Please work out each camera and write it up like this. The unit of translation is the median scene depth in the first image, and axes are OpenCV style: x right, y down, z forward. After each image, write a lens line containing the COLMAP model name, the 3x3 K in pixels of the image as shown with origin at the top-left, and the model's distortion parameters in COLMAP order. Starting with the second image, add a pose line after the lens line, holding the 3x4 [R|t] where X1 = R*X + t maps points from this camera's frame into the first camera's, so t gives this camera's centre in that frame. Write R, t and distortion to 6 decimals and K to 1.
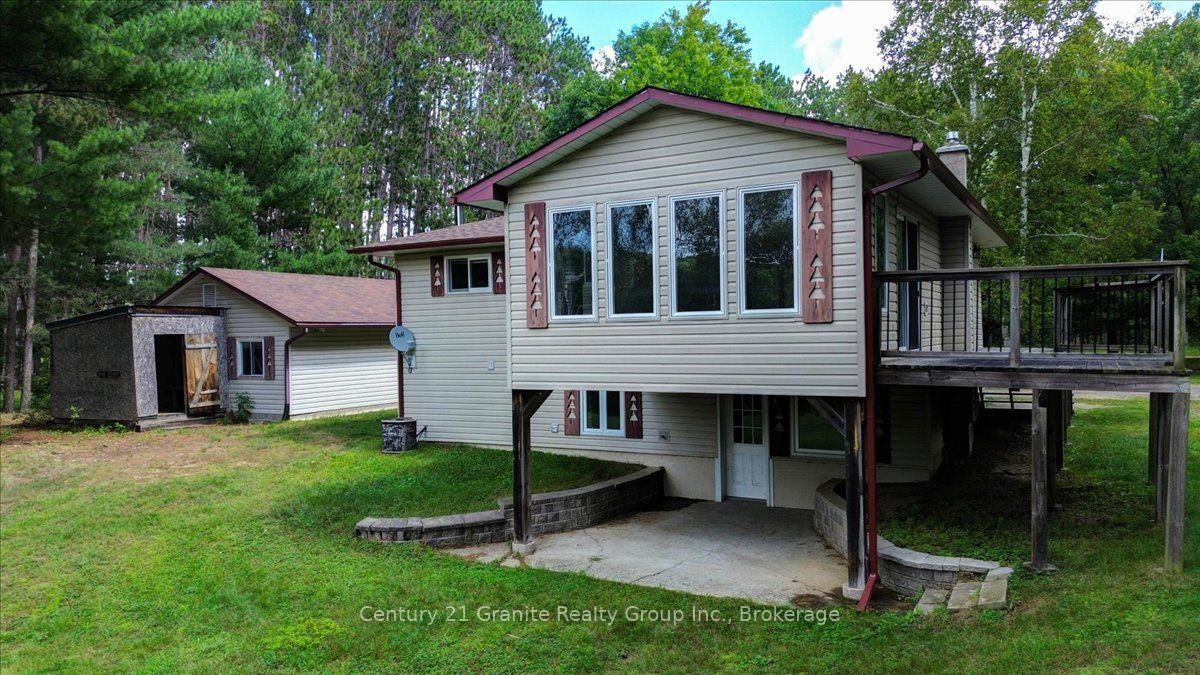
lens RADIAL K [[839.5, 0, 600.0], [0, 839.5, 337.5], [0, 0, 1]] dist [0.057524, -0.006008]
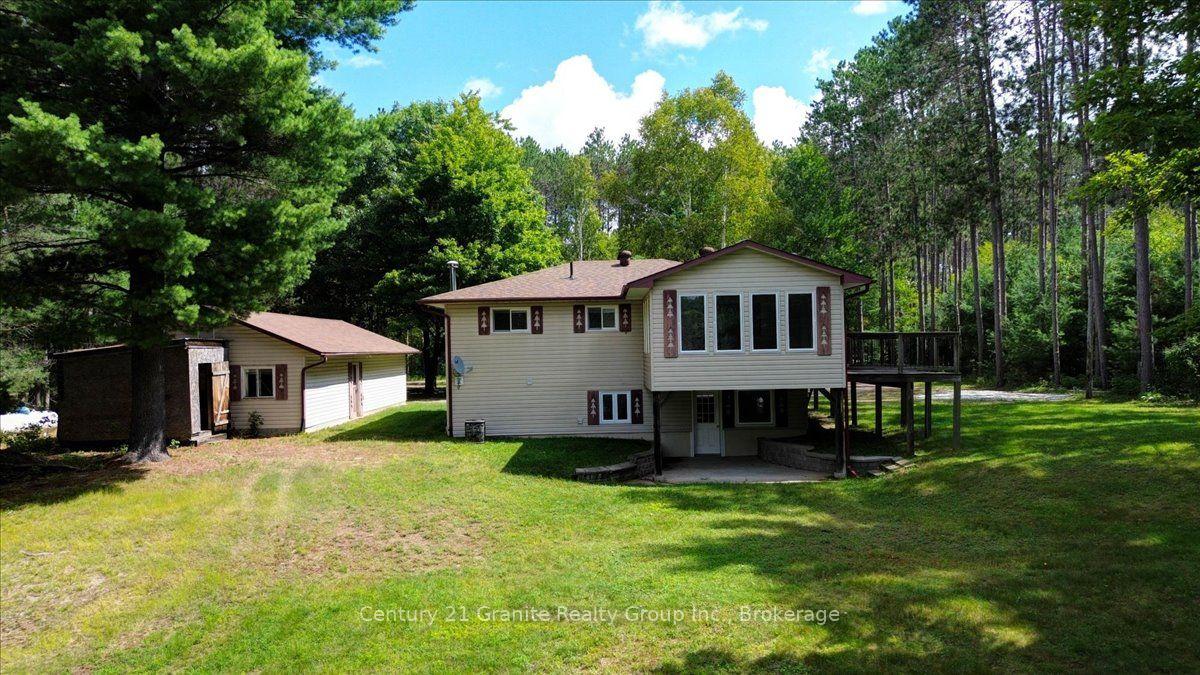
lens RADIAL K [[839.5, 0, 600.0], [0, 839.5, 337.5], [0, 0, 1]] dist [0.057524, -0.006008]
pose [[0.875406, 0.007278, 0.483334, -0.803758], [0.007439, 0.999565, -0.028524, -0.002278], [-0.483332, 0.028566, 0.874971, -0.397195]]
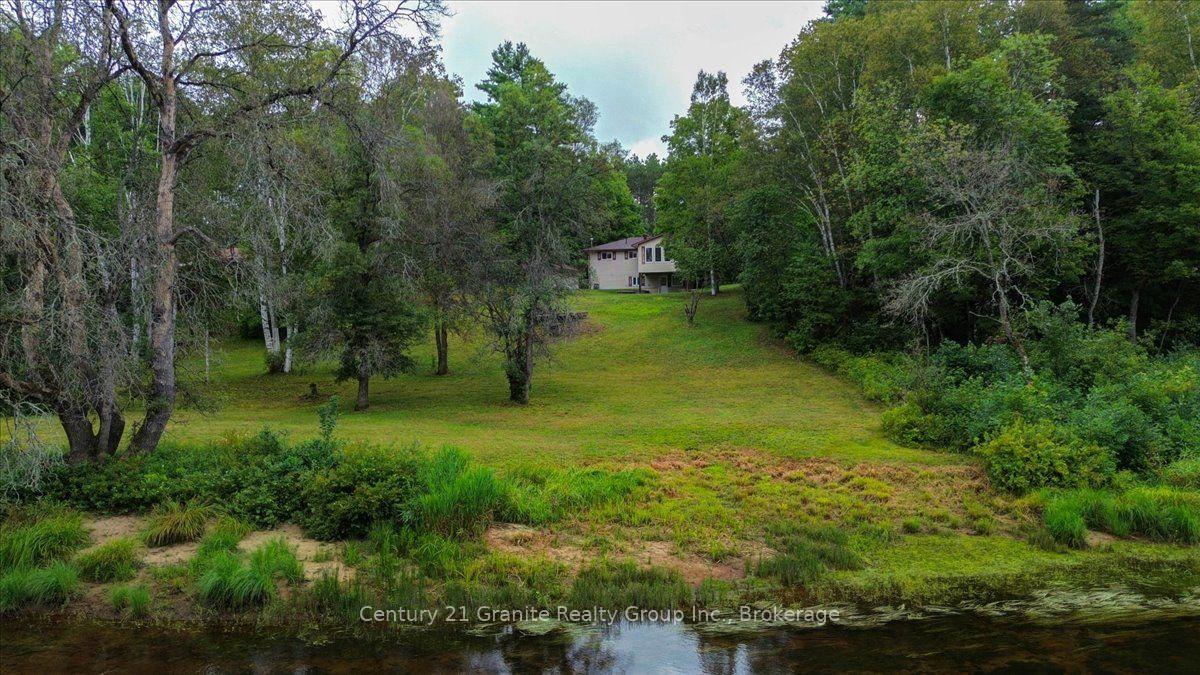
lens RADIAL K [[839.5, 0, 600.0], [0, 839.5, 337.5], [0, 0, 1]] dist [0.057524, -0.006008]
pose [[0.962592, -0.005641, 0.270895, -1.694825], [-0.000366, 0.999755, 0.022121, 0.325337], [-0.270953, -0.021393, 0.962355, -4.134784]]
